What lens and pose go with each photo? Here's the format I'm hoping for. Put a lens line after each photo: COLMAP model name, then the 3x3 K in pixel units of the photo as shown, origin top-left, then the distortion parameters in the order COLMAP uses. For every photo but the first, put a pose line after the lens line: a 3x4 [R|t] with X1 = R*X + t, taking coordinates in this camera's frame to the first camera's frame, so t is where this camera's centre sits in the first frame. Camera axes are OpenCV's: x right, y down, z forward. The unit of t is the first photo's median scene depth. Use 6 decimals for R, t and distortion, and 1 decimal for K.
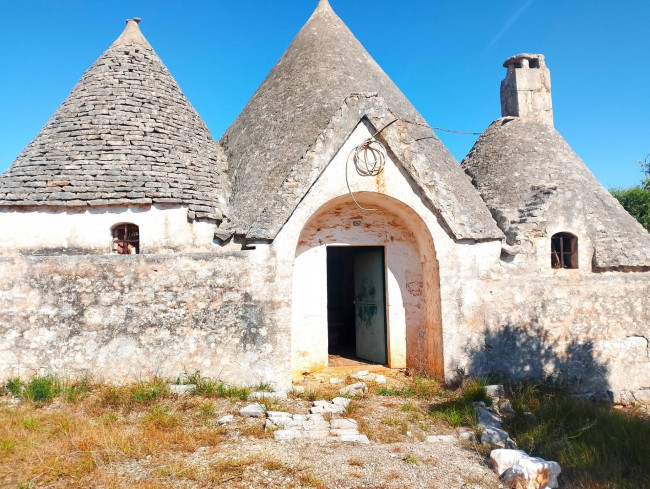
lens RADIAL K [[522.5, 0, 322.8], [0, 522.5, 243.4], [0, 0, 1]] dist [0.104681, -0.270075]
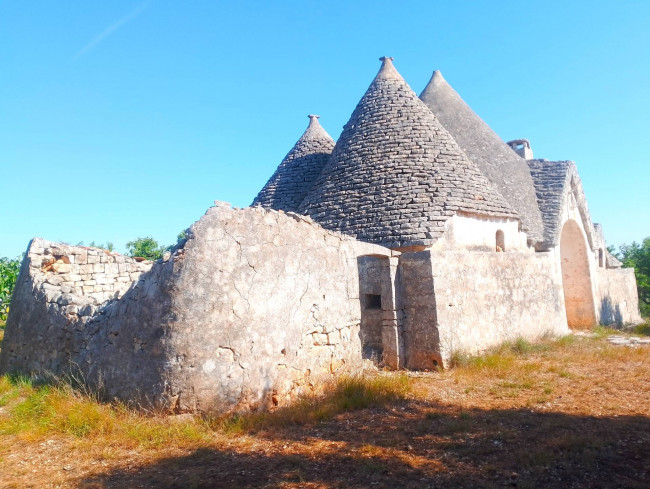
lens RADIAL K [[538.0, 0, 319.2], [0, 538.0, 246.9], [0, 0, 1]] dist [0.069061, -0.134699]
pose [[0.756679, 0.031069, 0.653048, -1.619415], [-0.017745, 0.999478, -0.026991, 0.052011], [-0.653546, 0.008835, 0.756835, 0.224964]]
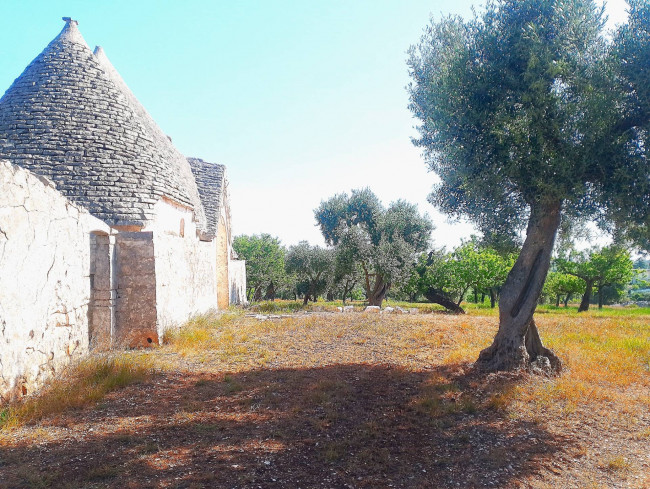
lens RADIAL K [[516.4, 0, 349.1], [0, 516.4, 243.9], [0, 0, 1]] dist [0.056700, -0.125041]
pose [[0.044630, 0.057912, 0.997324, -1.782911], [-0.076774, 0.995565, -0.054375, 0.076806], [-0.996049, -0.074141, 0.048878, 0.434600]]
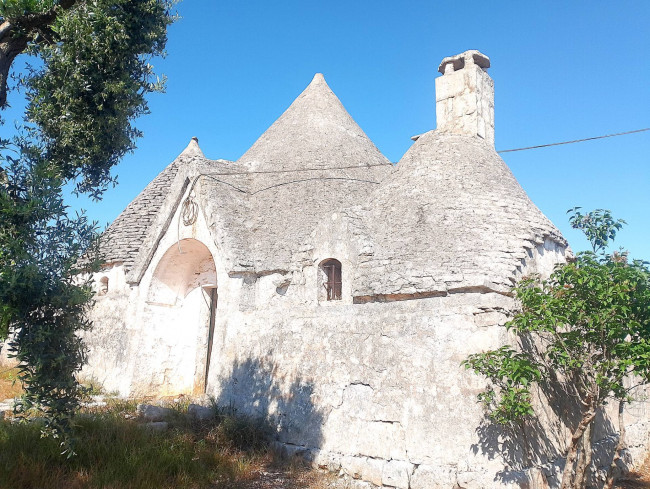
lens RADIAL K [[516.4, 0, 349.1], [0, 516.4, 243.9], [0, 0, 1]] dist [0.056700, -0.125041]
pose [[0.692290, -0.105375, -0.713884, 1.197117], [0.019423, 0.991643, -0.127538, 0.070699], [0.721358, 0.074428, 0.688552, 0.443806]]
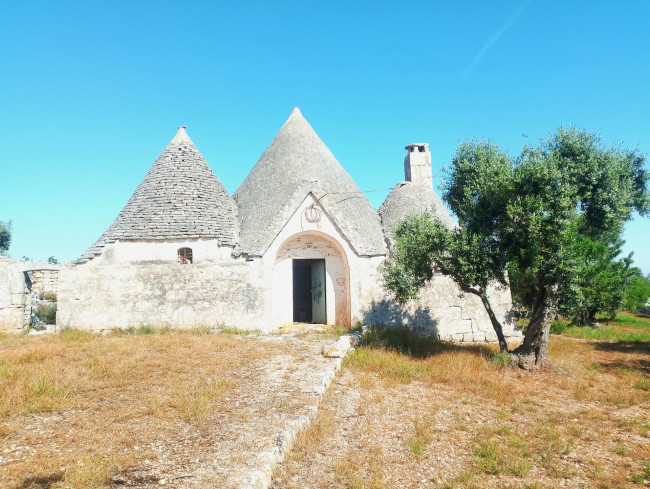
lens RADIAL K [[516.4, 0, 349.1], [0, 516.4, 243.9], [0, 0, 1]] dist [0.056700, -0.125041]
pose [[0.999054, -0.001876, 0.043455, 0.138156], [0.002516, 0.999889, -0.014696, -0.022263], [-0.043422, 0.014792, 0.998947, -0.898647]]
